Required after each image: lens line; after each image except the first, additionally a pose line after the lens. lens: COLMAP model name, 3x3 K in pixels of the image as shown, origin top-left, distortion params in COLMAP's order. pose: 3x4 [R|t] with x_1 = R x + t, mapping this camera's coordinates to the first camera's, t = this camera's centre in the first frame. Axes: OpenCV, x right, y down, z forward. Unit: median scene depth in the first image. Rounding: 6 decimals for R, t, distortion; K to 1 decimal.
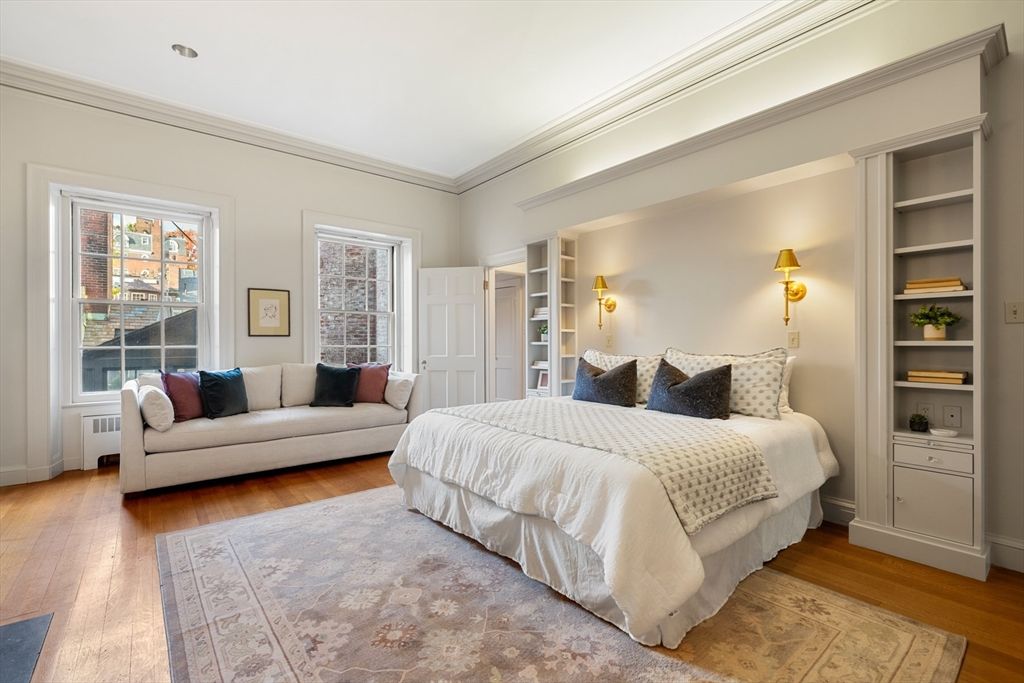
lens RADIAL K [[453.4, 0, 511.2], [0, 453.4, 343.0], [0, 0, 1]] dist [0.004331, 0.000430]
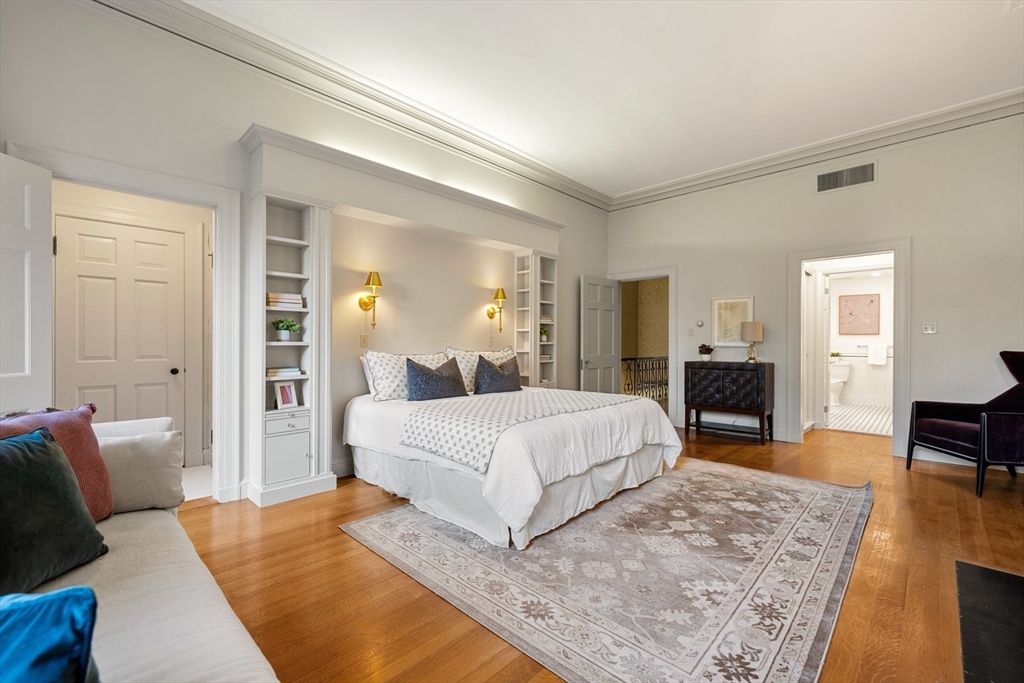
lens RADIAL K [[430.6, 0, 511.9], [0, 430.6, 342.9], [0, 0, 1]] dist [-0.003723, -0.000345]
pose [[-0.114997, 0.001674, 0.993364, -1.091086], [-0.000519, 0.999998, -0.001745, 0.001049], [-0.993366, -0.000716, -0.114996, 1.227351]]
